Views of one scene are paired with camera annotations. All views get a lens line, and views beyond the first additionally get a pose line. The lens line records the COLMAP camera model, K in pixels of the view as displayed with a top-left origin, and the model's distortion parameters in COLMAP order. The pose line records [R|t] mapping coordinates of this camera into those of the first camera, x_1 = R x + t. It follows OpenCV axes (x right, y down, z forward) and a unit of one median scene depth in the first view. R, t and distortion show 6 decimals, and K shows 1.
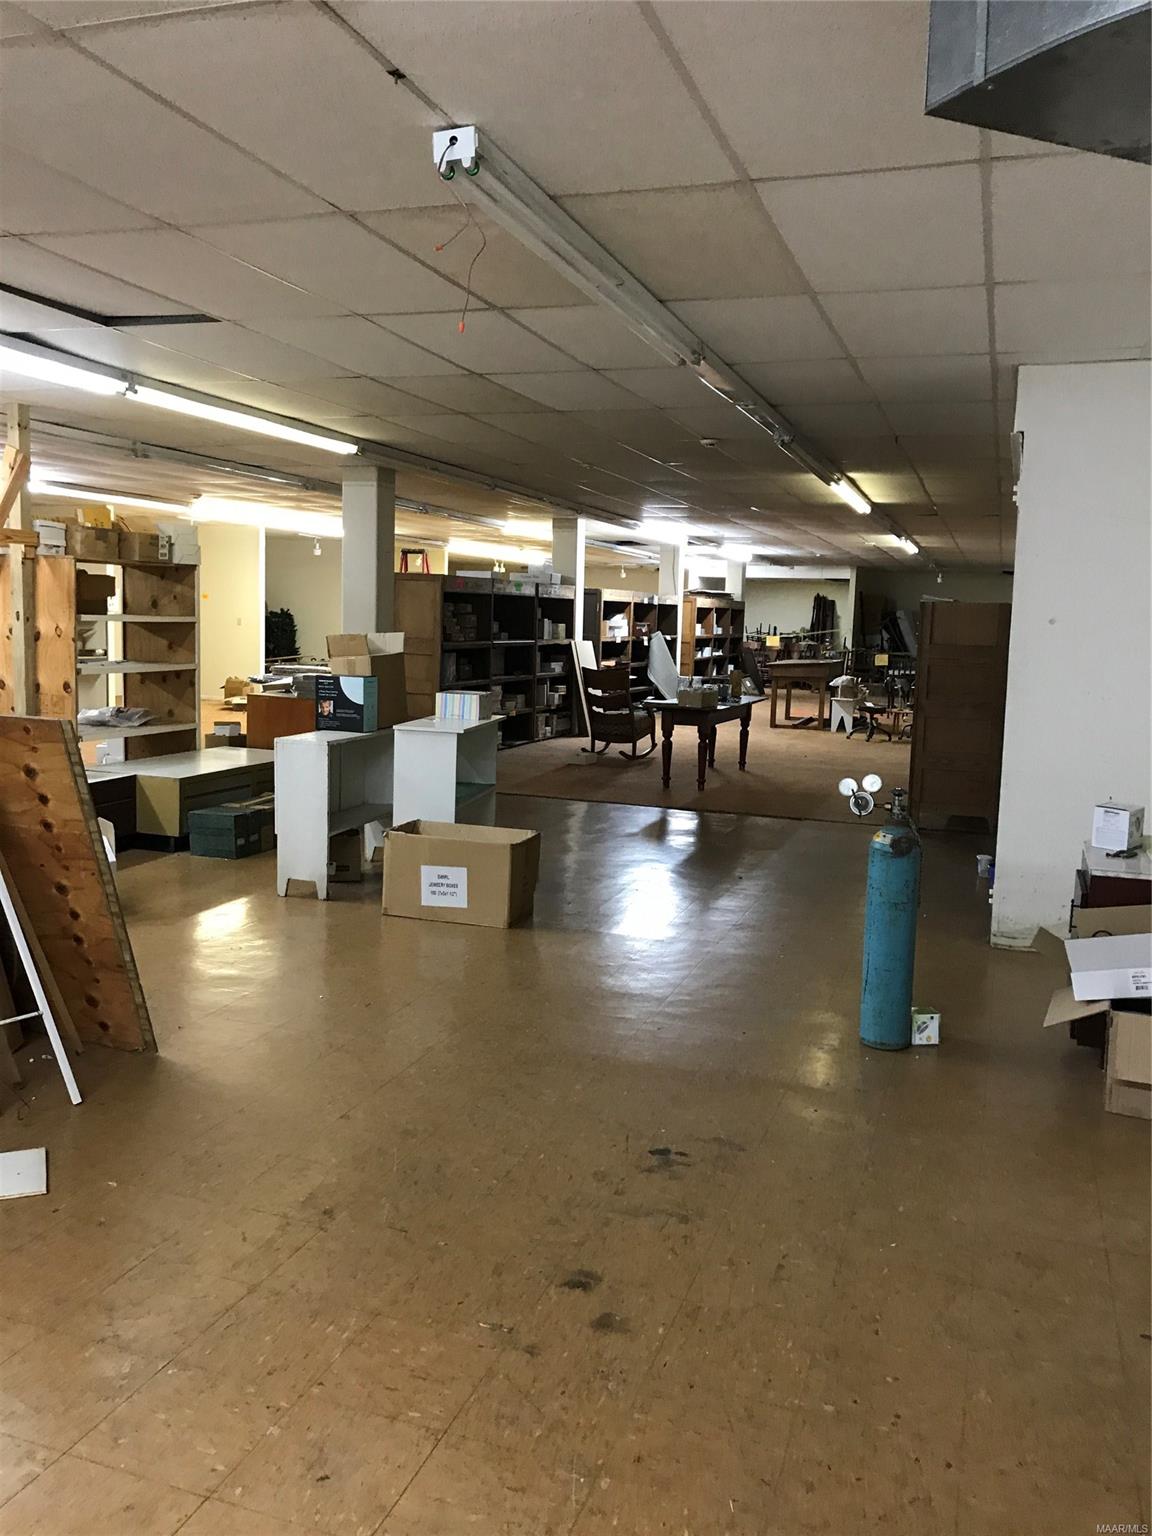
lens RADIAL K [[1260.1, 0, 575.7], [0, 1260.1, 767.6], [0, 0, 1]] dist [0.003518, 0.001322]
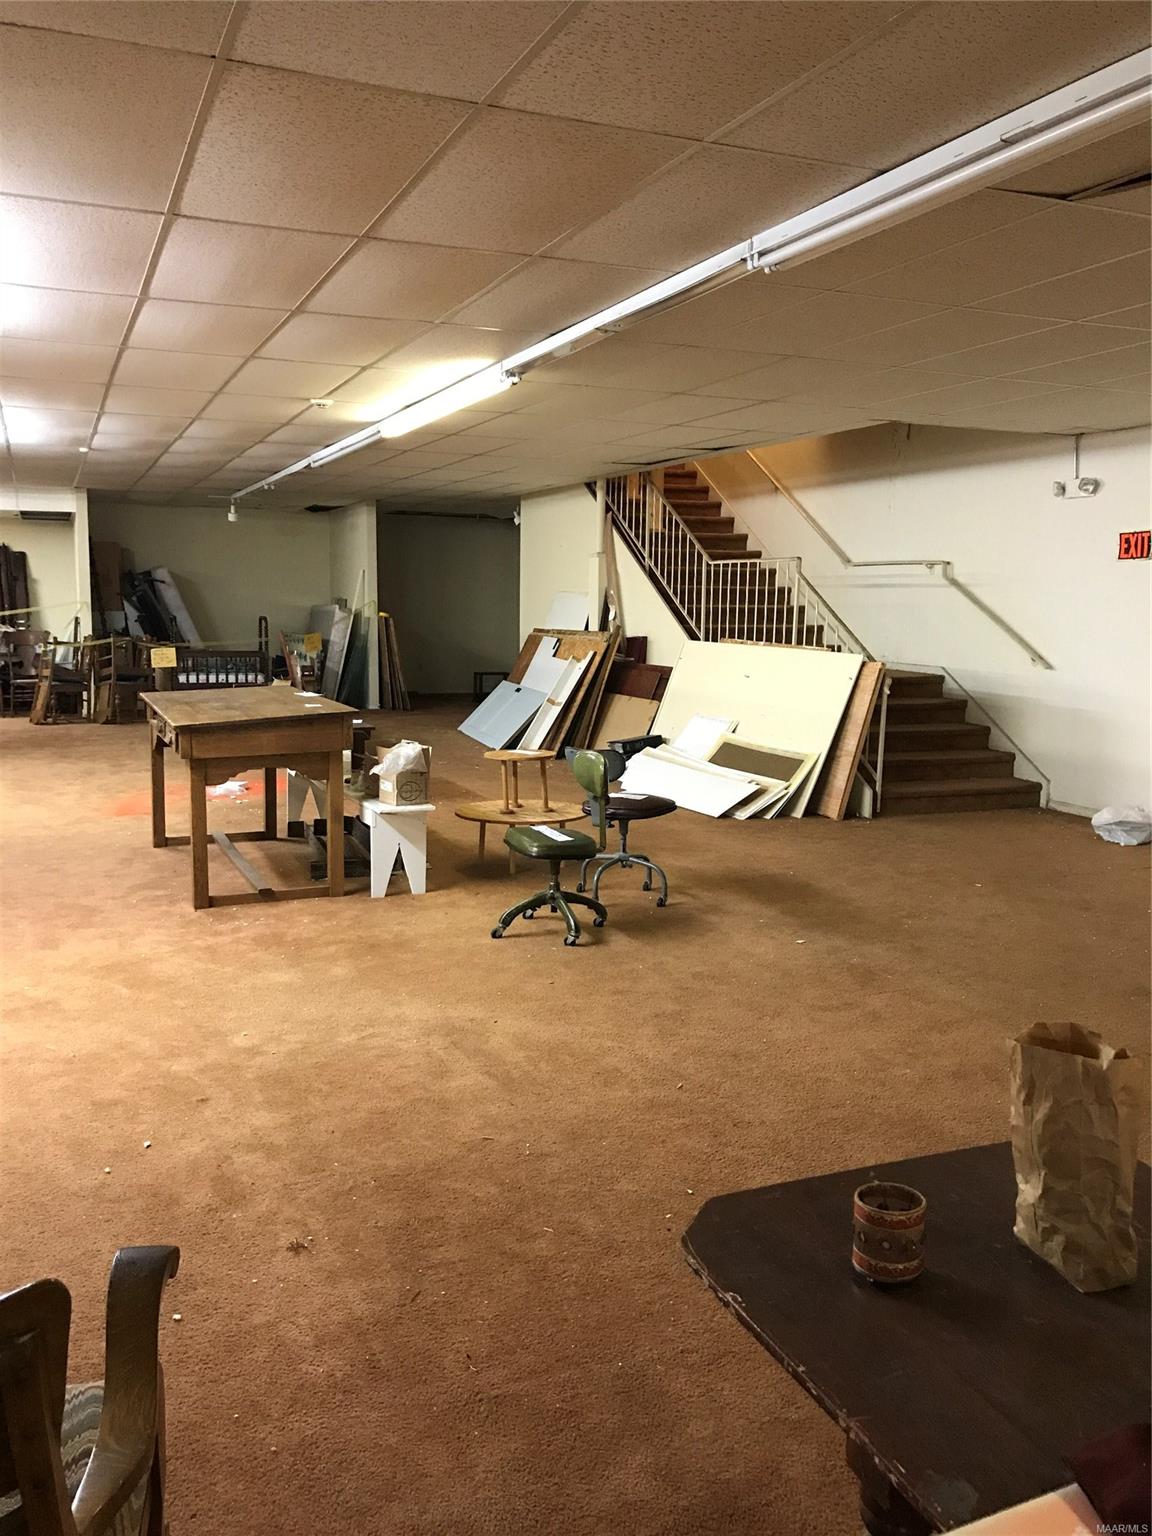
lens RADIAL K [[1260.1, 0, 578.9], [0, 1260.1, 770.3], [0, 0, 1]] dist [0.003518, 0.001322]
pose [[0.750603, -0.112609, 0.651087, 0.010566], [0.092259, 0.993579, 0.065484, -0.054559], [-0.654281, 0.010916, 0.756173, 0.450110]]
